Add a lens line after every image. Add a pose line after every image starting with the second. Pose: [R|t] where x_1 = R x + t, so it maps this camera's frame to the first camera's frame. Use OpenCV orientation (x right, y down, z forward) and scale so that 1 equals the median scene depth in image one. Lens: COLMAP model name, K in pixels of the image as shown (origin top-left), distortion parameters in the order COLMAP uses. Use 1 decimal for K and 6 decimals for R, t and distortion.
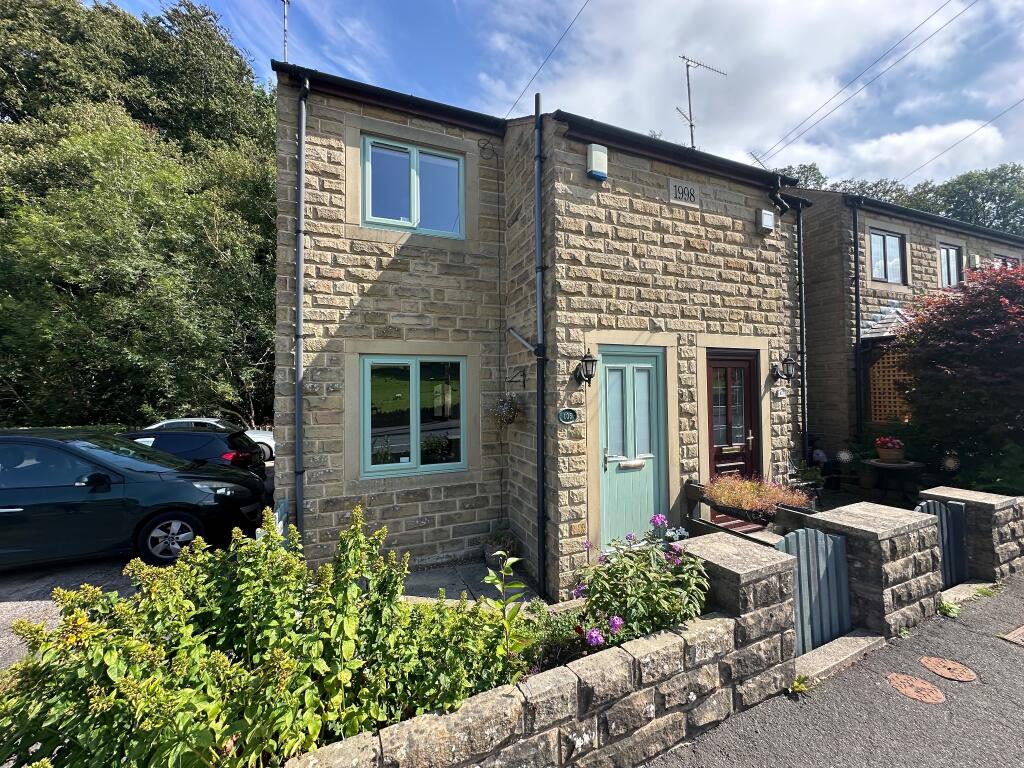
lens RADIAL K [[405.5, 0, 511.3], [0, 405.5, 382.5], [0, 0, 1]] dist [-0.005106, -0.000936]
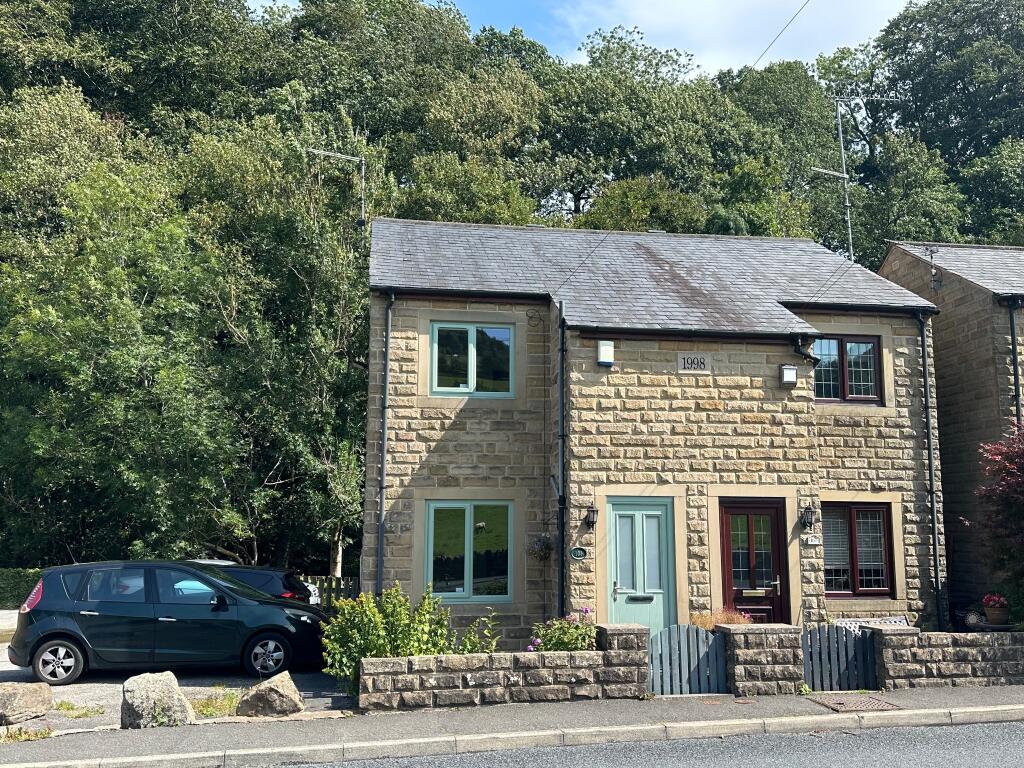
lens RADIAL K [[917.4, 0, 517.3], [0, 917.4, 385.0], [0, 0, 1]] dist [0.107734, -0.082569]
pose [[0.972687, -0.019209, -0.231323, 0.547727], [-0.009942, 0.992208, -0.124197, -0.071329], [0.231906, 0.123105, 0.964917, -1.669043]]
